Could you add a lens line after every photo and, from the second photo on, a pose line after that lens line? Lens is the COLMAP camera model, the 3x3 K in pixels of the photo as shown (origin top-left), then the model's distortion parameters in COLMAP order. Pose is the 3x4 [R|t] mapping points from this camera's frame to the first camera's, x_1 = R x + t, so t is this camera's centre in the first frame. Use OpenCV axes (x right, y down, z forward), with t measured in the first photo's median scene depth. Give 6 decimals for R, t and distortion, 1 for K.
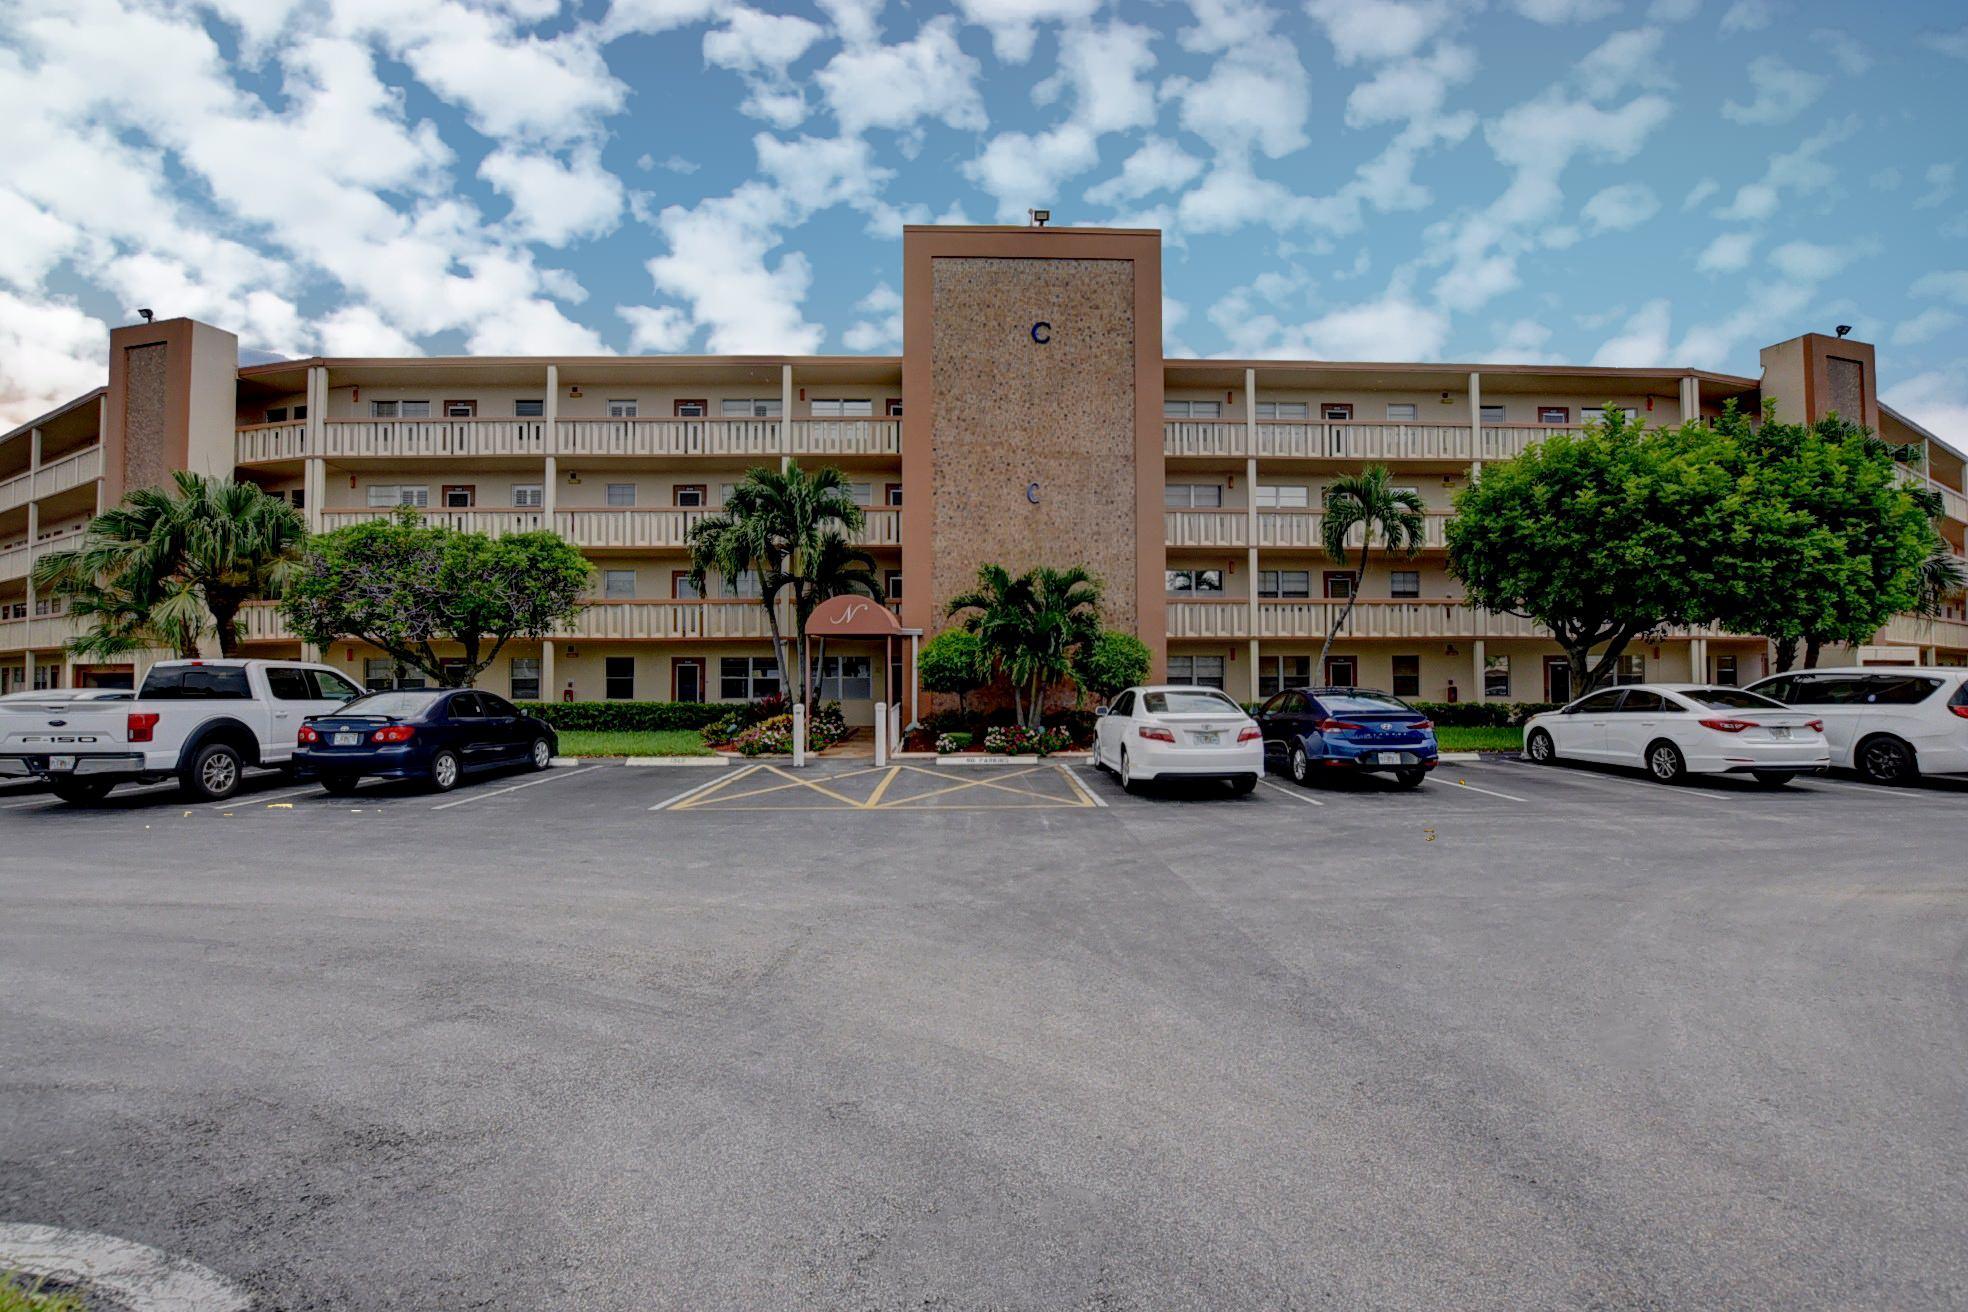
lens RADIAL K [[865.8, 0, 992.4], [0, 865.8, 669.8], [0, 0, 1]] dist [-0.038499, 0.006013]
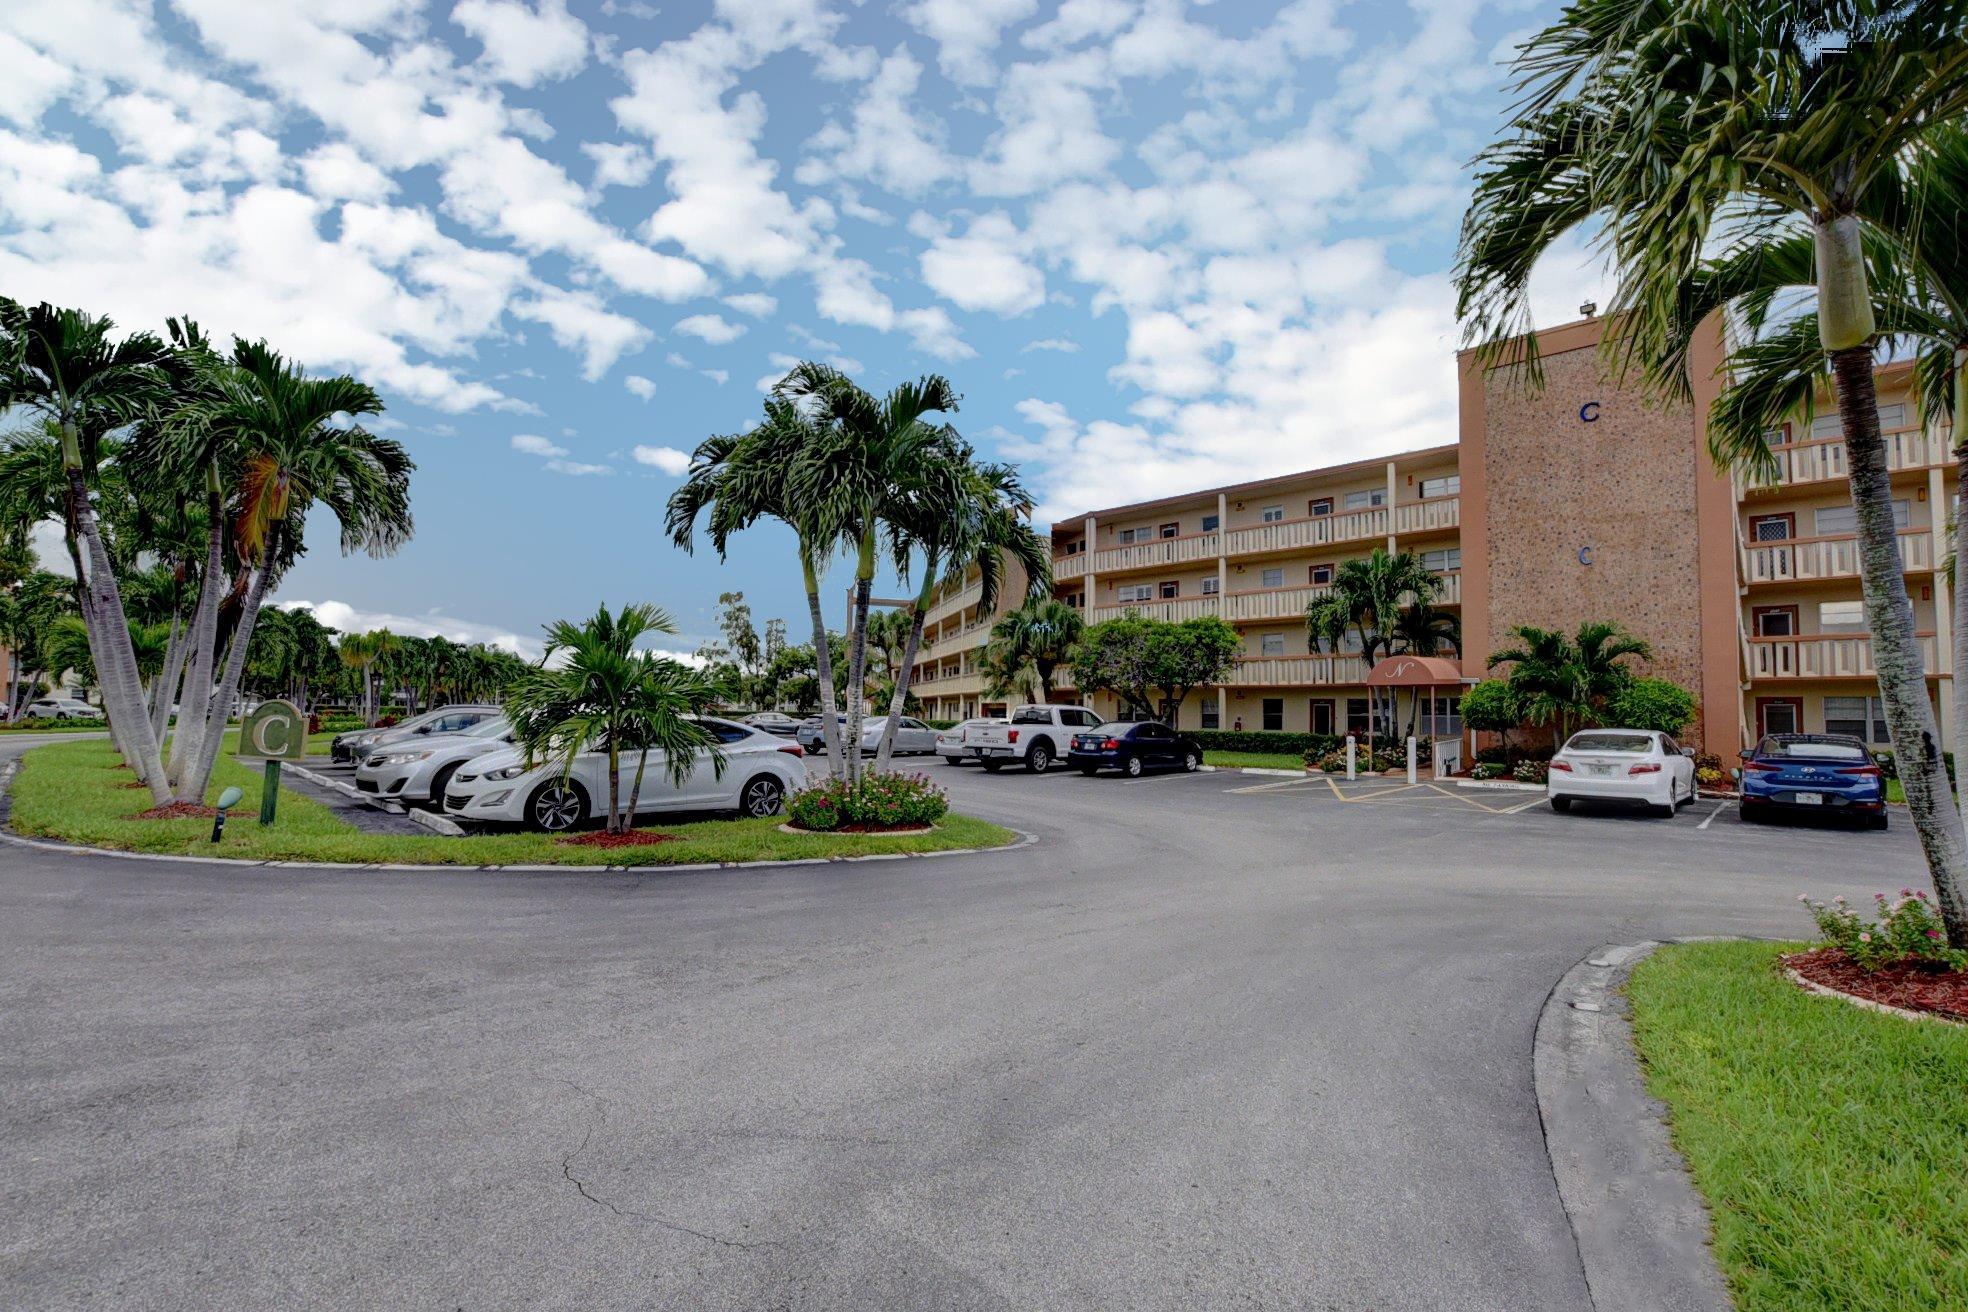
lens RADIAL K [[865.8, 0, 992.4], [0, 865.8, 669.8], [0, 0, 1]] dist [-0.038499, 0.006013]
pose [[0.689585, -0.023828, -0.723812, 0.312775], [-0.002764, 0.999365, -0.035532, -0.014004], [0.724199, 0.026503, 0.689081, -0.320216]]
